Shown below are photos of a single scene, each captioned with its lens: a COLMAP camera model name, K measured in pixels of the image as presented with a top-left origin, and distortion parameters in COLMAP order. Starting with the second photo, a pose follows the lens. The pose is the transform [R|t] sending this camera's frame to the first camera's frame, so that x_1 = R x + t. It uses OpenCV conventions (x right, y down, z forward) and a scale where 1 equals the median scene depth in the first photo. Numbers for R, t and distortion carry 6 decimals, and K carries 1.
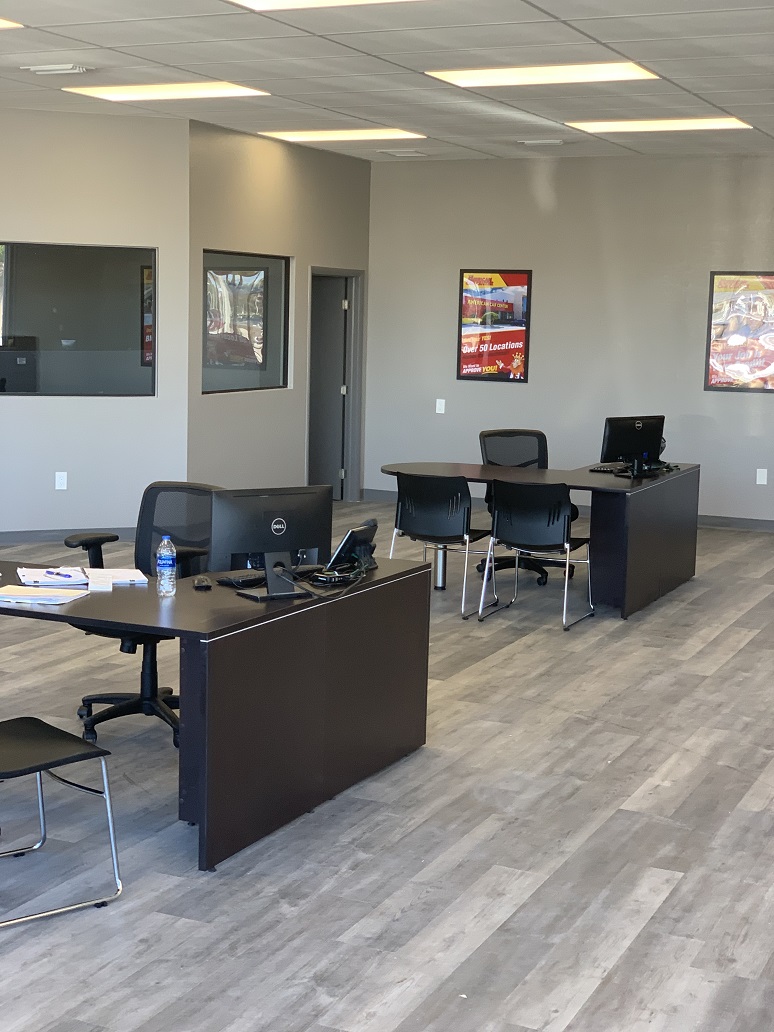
lens RADIAL K [[1531.2, 0, 387.0], [0, 1531.2, 516.0], [0, 0, 1]] dist [0.128893, 0.008251]
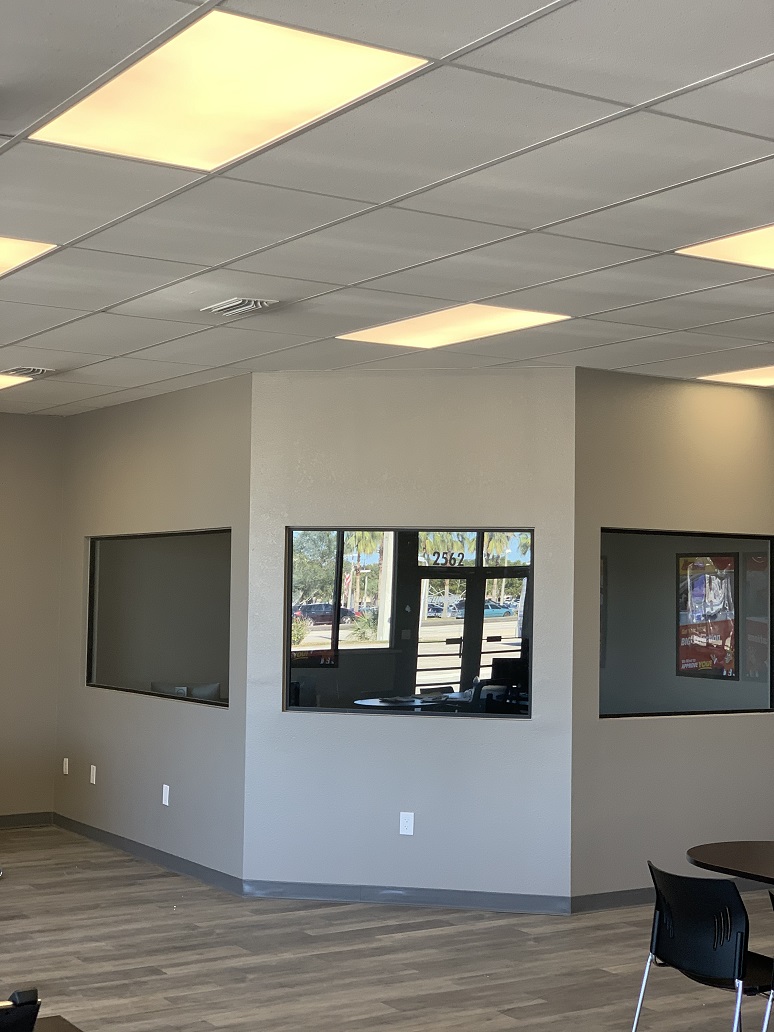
lens RADIAL K [[1573.6, 0, 387.0], [0, 1573.6, 516.0], [0, 0, 1]] dist [0.000064, -0.104003]
pose [[0.844665, -0.028333, -0.534545, 0.207347], [-0.073263, 0.983082, -0.167875, -0.040621], [0.530258, 0.180960, 0.828299, 0.297824]]
